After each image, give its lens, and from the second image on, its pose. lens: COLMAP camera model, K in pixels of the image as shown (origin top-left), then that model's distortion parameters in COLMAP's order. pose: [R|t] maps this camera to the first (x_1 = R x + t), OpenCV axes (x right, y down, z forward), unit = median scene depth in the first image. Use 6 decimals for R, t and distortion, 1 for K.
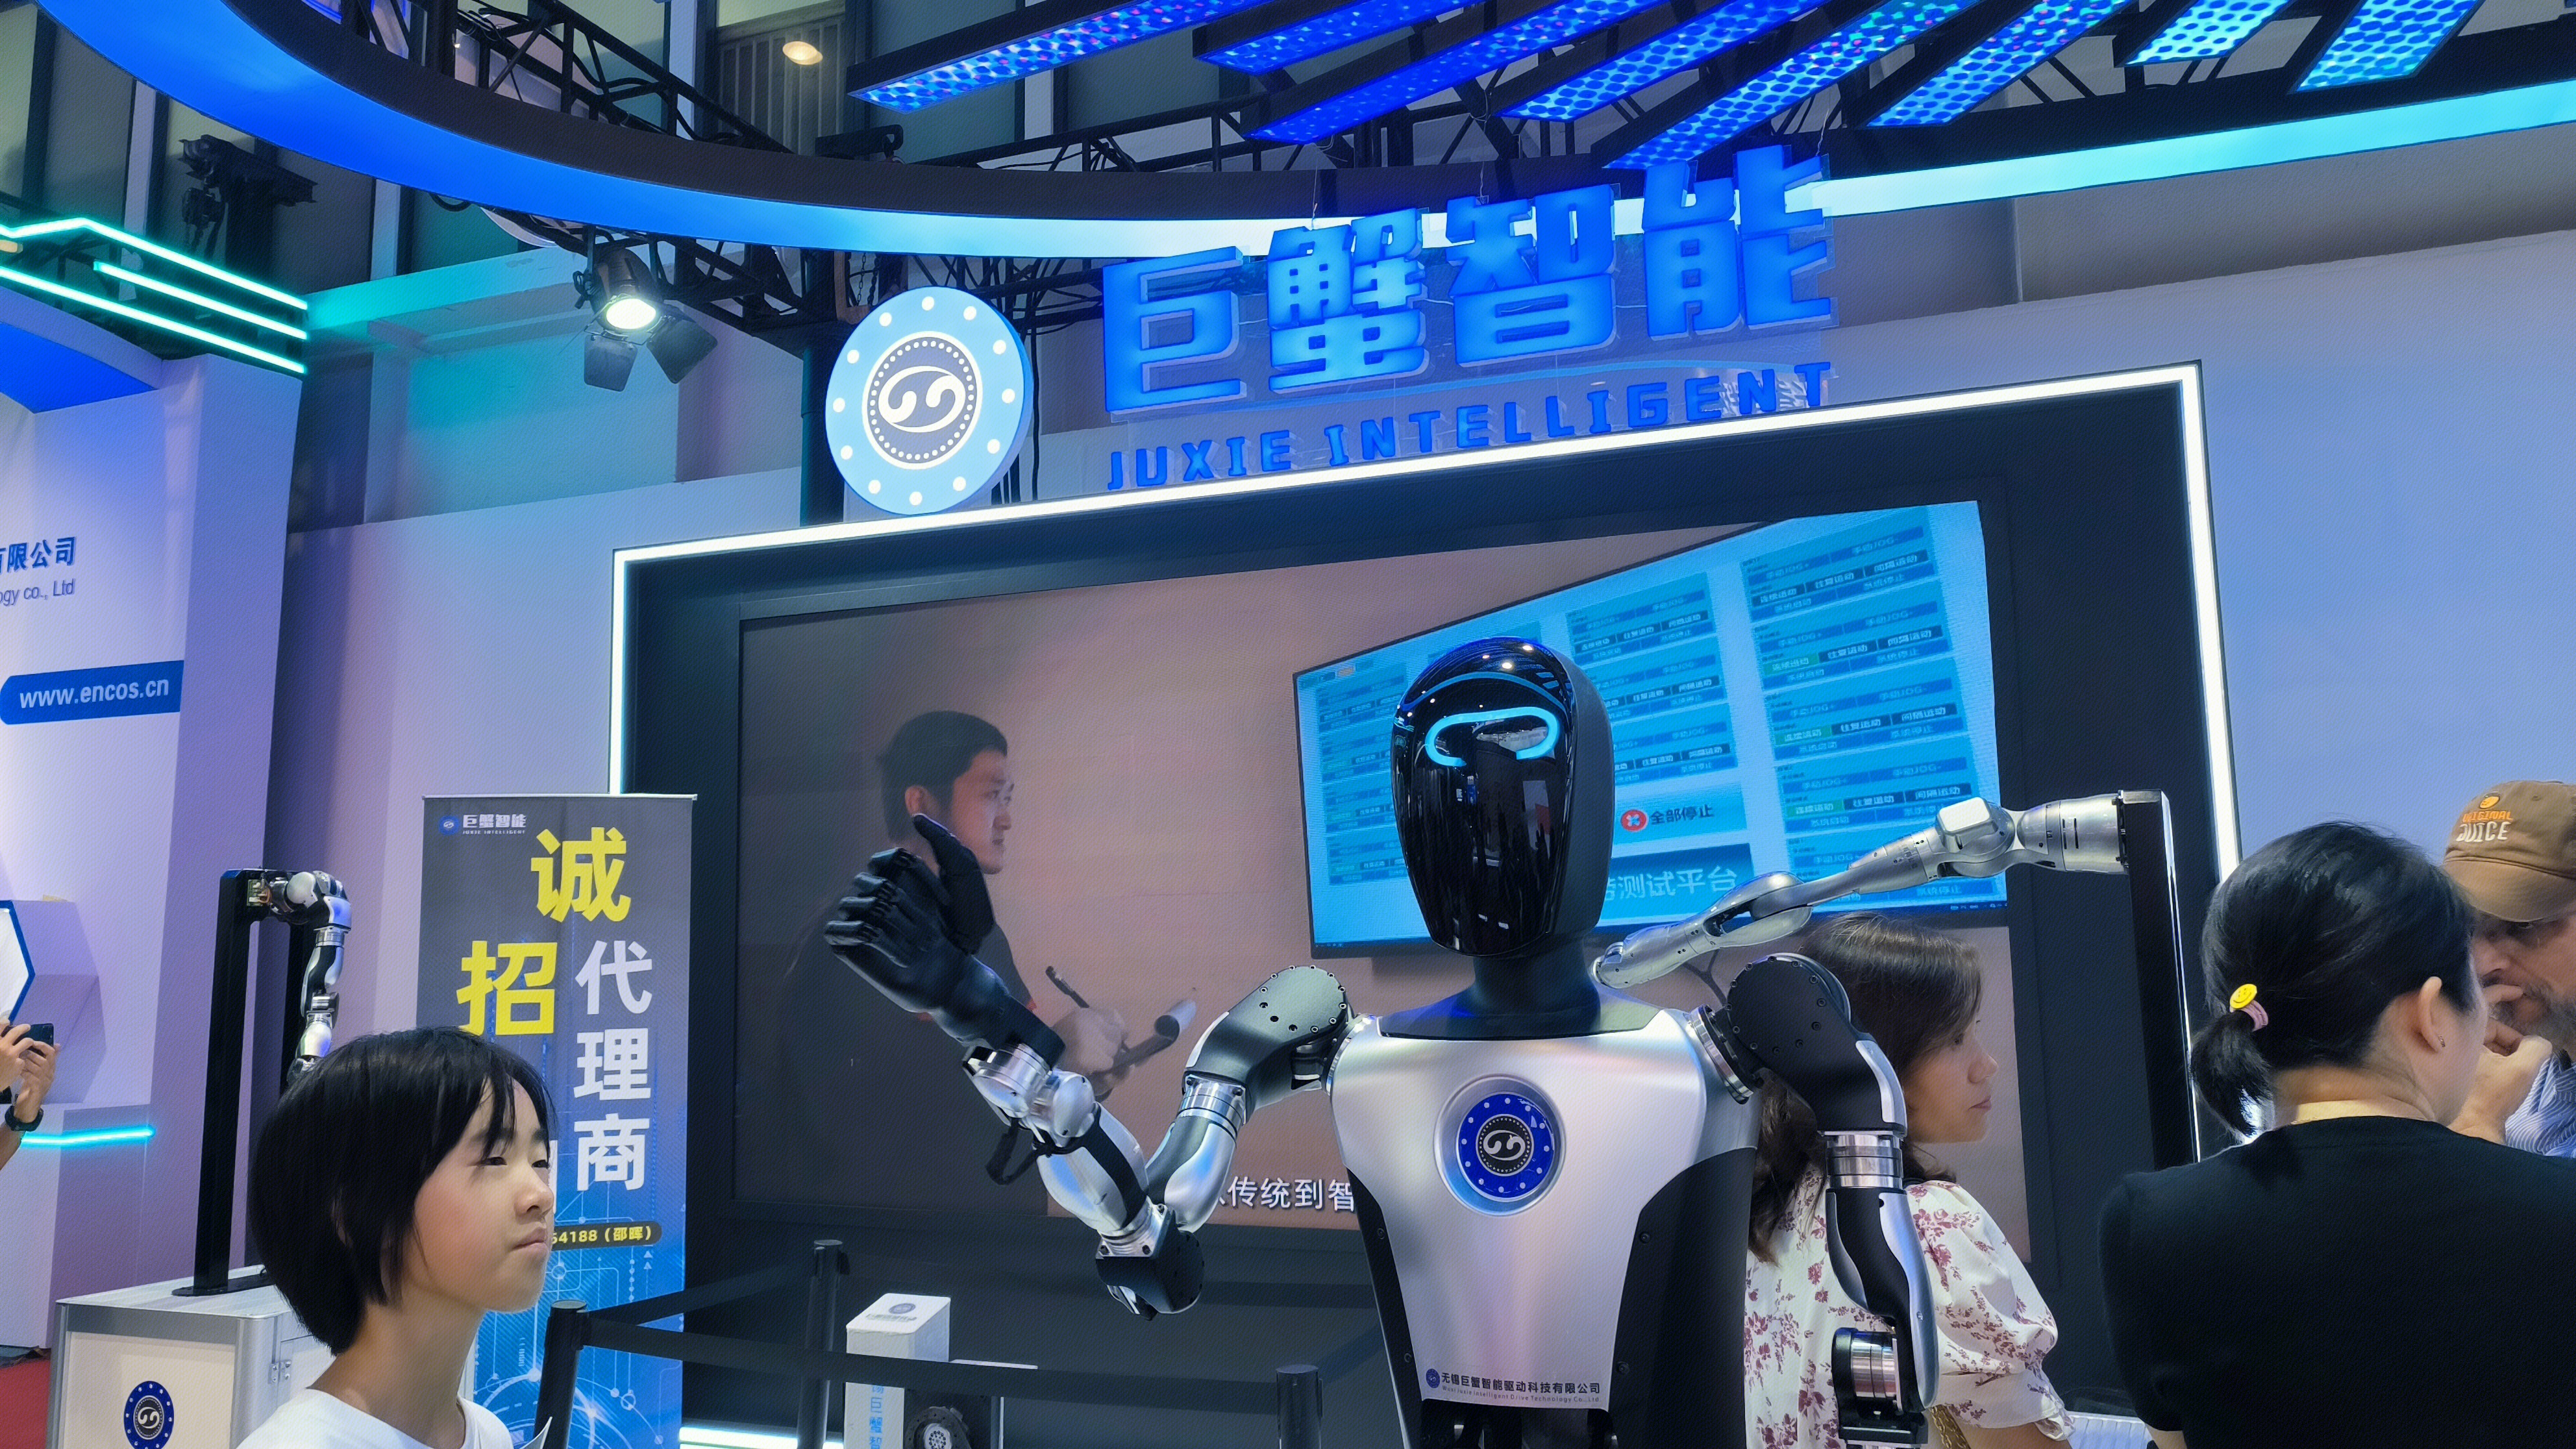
lens RADIAL K [[1915.1, 0, 1288.0], [0, 1915.1, 724.5], [0, 0, 1]] dist [0.005124, 0.056171]
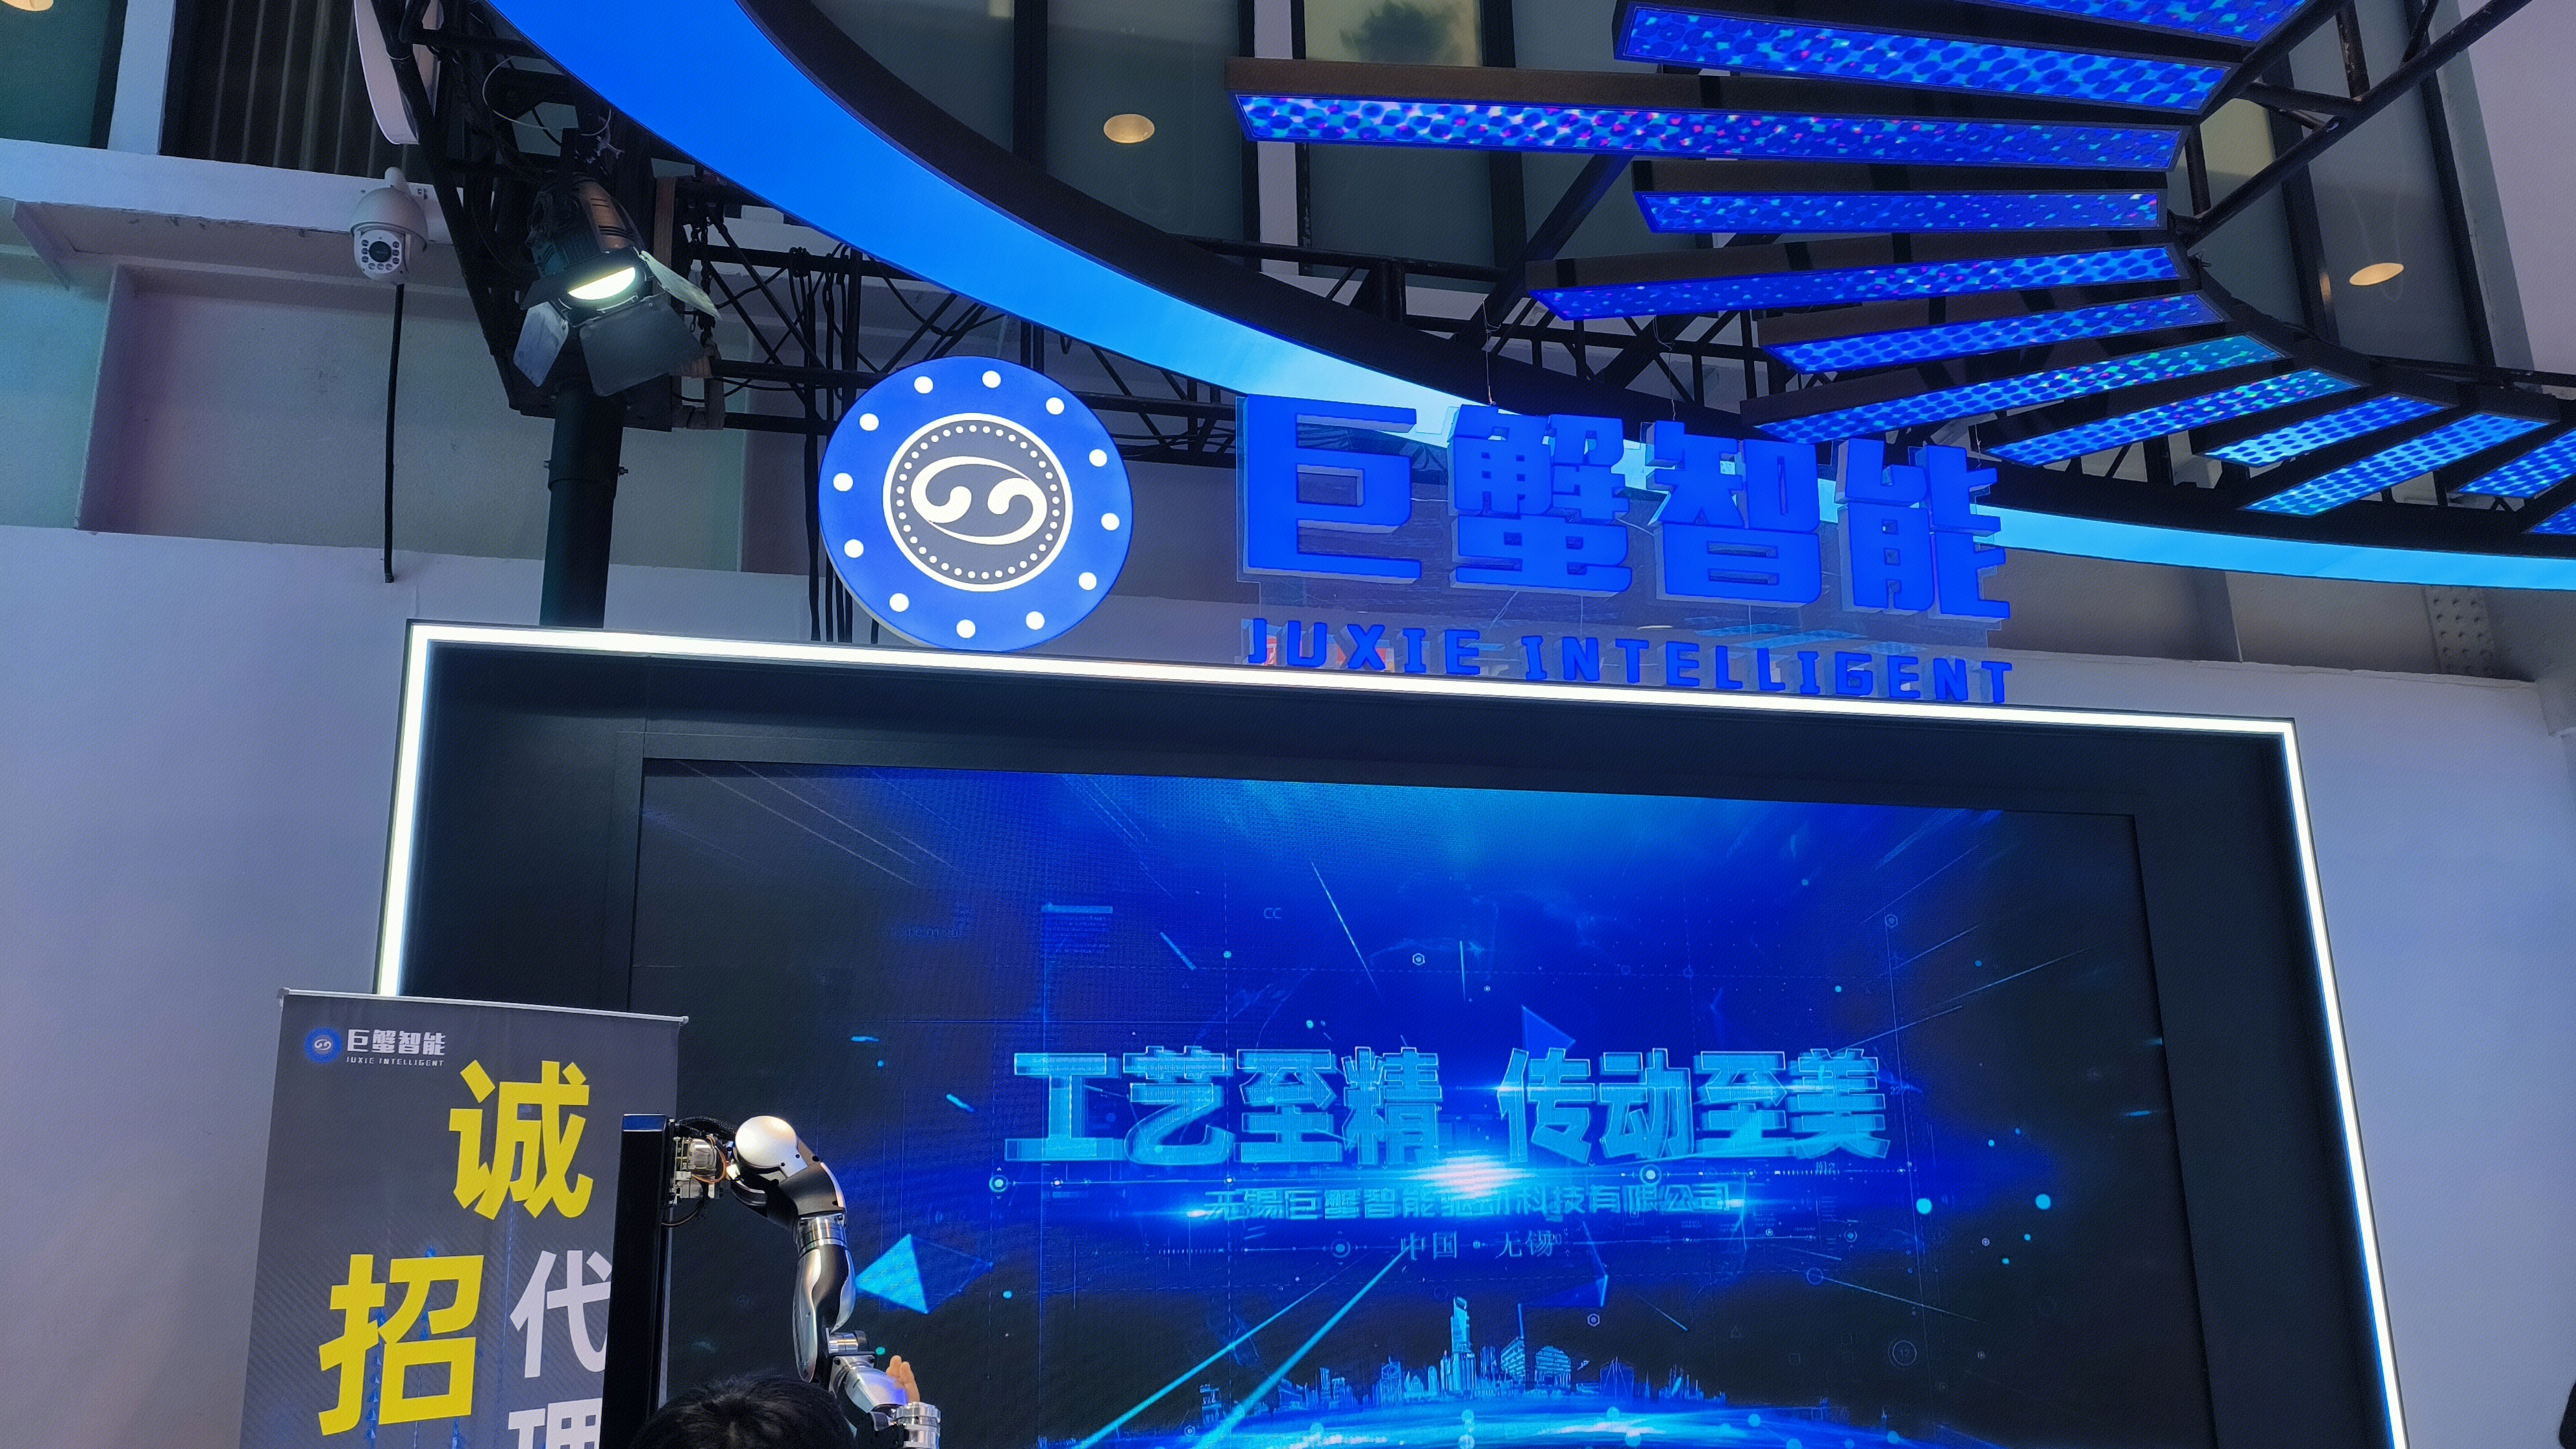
lens RADIAL K [[1908.7, 0, 1286.8], [0, 1908.7, 747.1], [0, 0, 1]] dist [0.031212, -0.005974]
pose [[0.799115, 0.142365, 0.584078, -0.548418], [-0.062895, 0.986022, -0.154285, 0.034682], [-0.597879, 0.086556, 0.796899, 0.362915]]
